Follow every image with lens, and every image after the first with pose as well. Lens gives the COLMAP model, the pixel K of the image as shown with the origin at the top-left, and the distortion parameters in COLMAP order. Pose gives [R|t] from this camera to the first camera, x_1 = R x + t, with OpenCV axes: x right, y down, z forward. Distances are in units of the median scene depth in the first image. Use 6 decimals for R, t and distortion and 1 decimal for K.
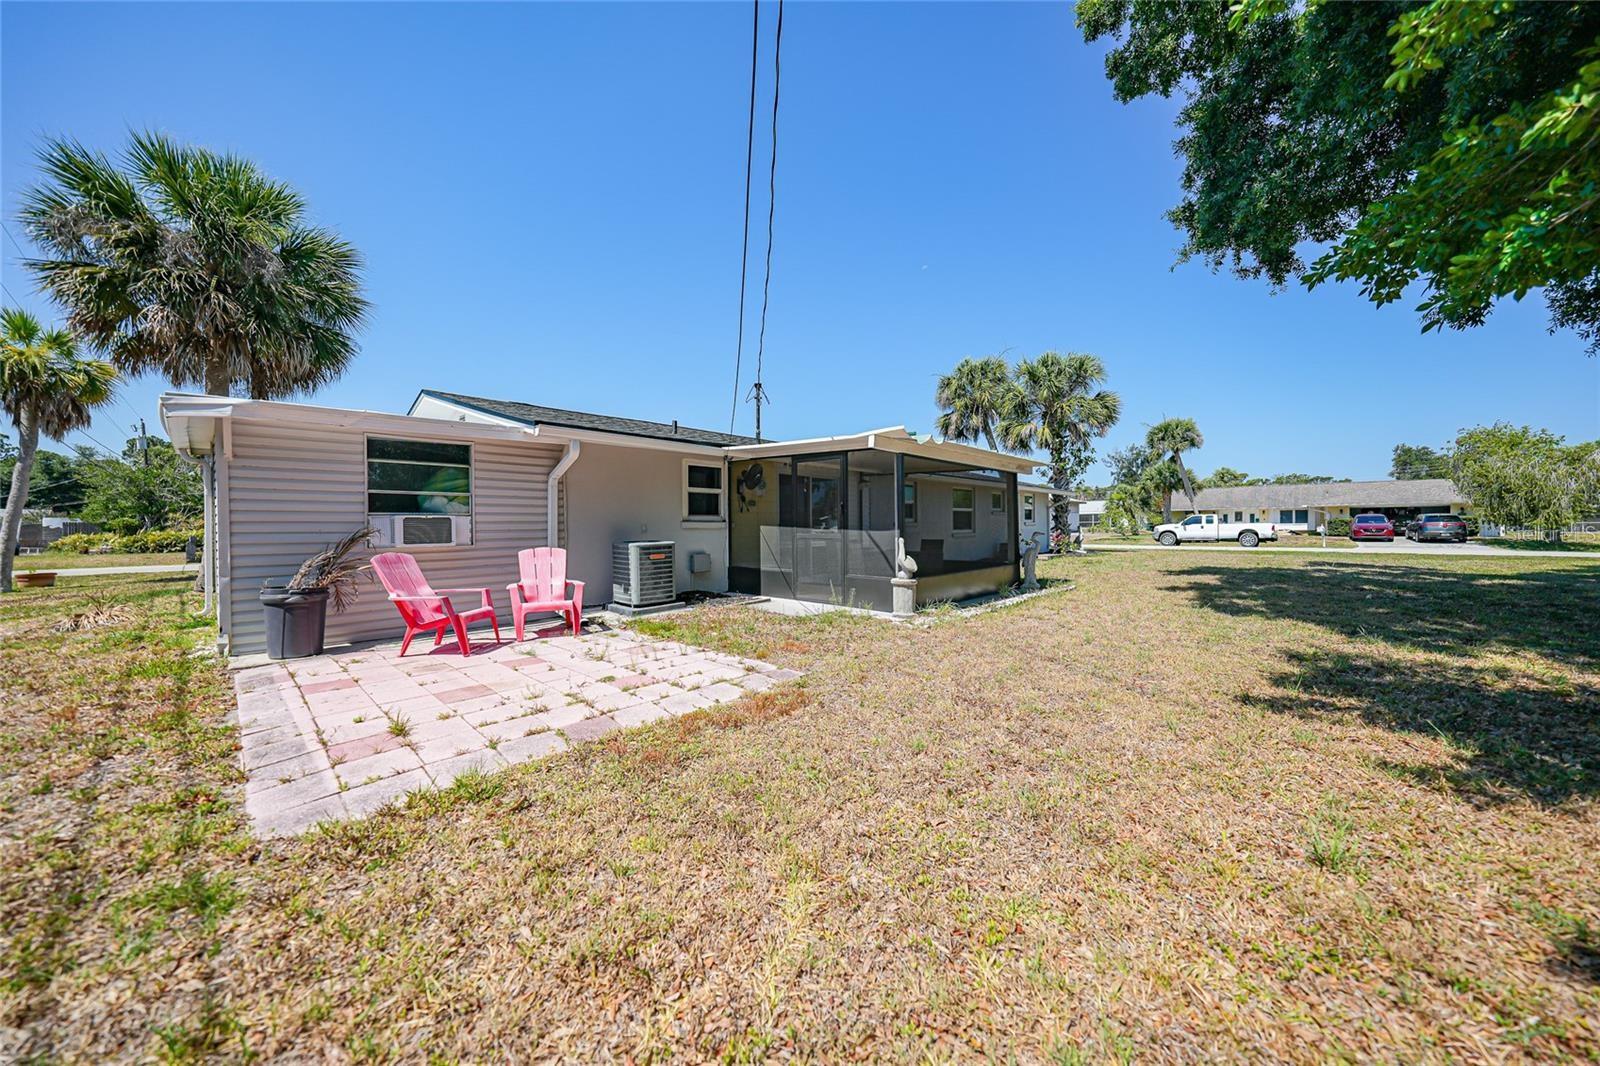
lens RADIAL K [[558.5, 0, 801.5], [0, 558.5, 526.6], [0, 0, 1]] dist [-0.018071, 0.000967]
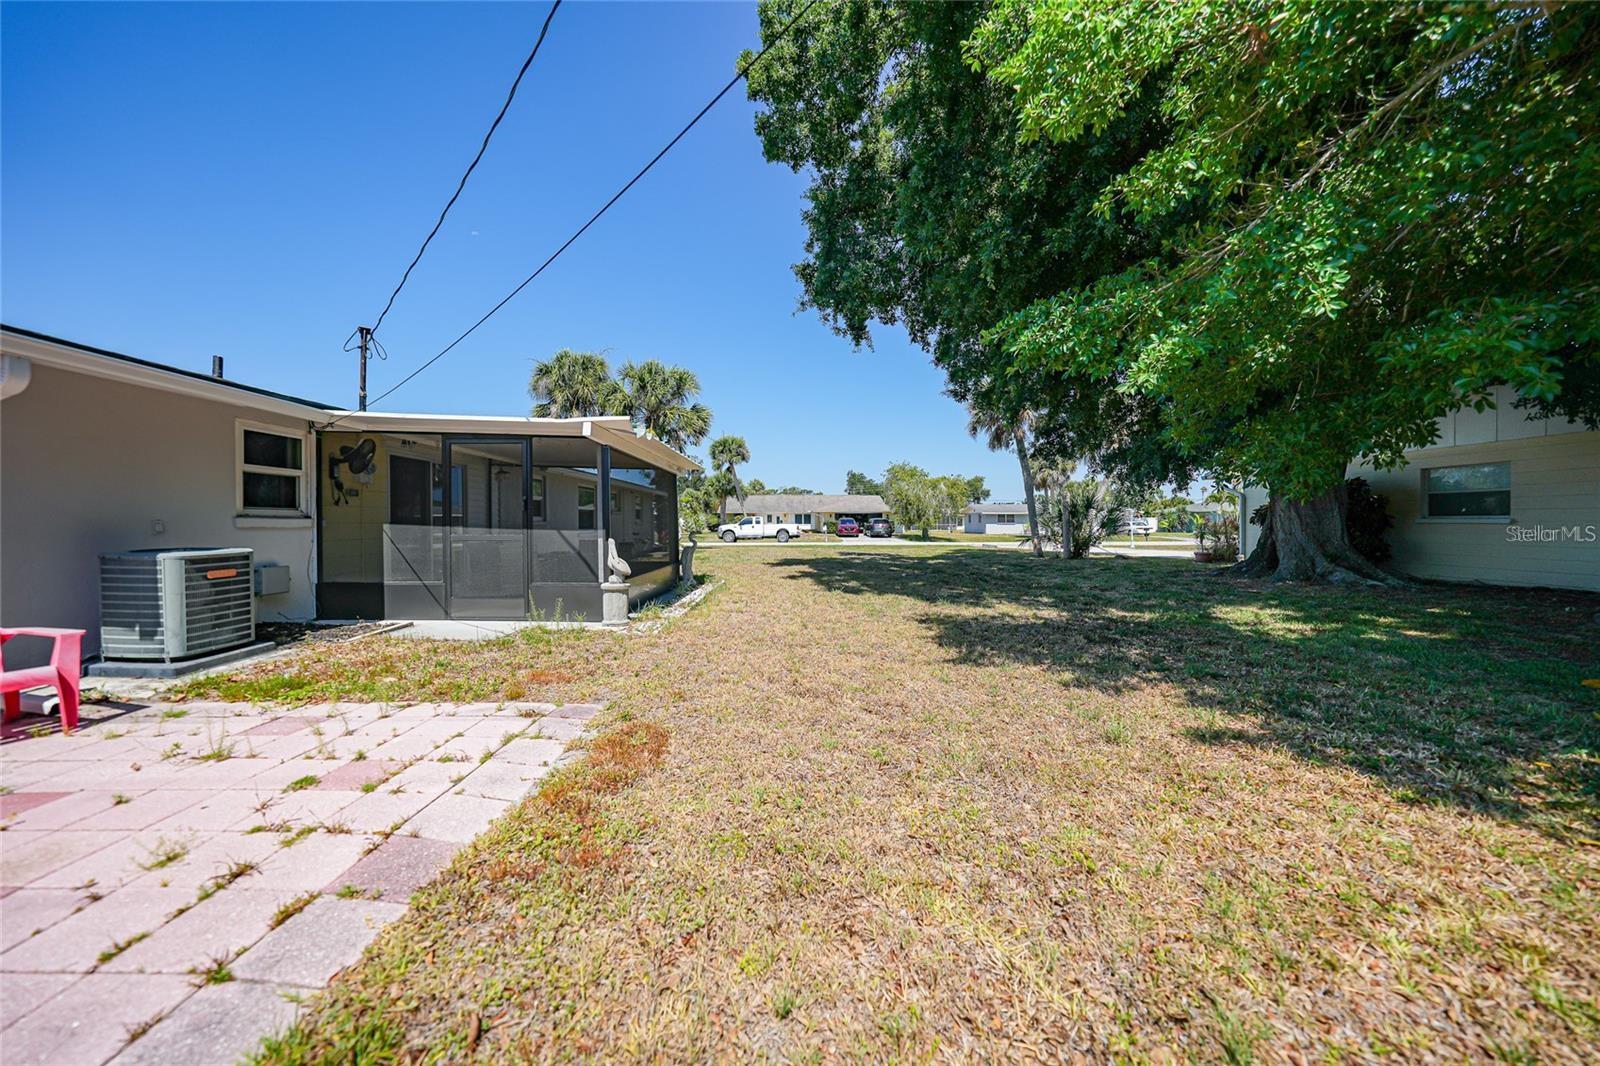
lens RADIAL K [[558.5, 0, 800.6], [0, 558.5, 525.4], [0, 0, 1]] dist [-0.018071, 0.000967]
pose [[0.730884, 0.002402, 0.682498, -0.161871], [-0.001050, 0.999997, -0.002395, 0.000908], [-0.682501, 0.001034, 0.730884, 0.096610]]
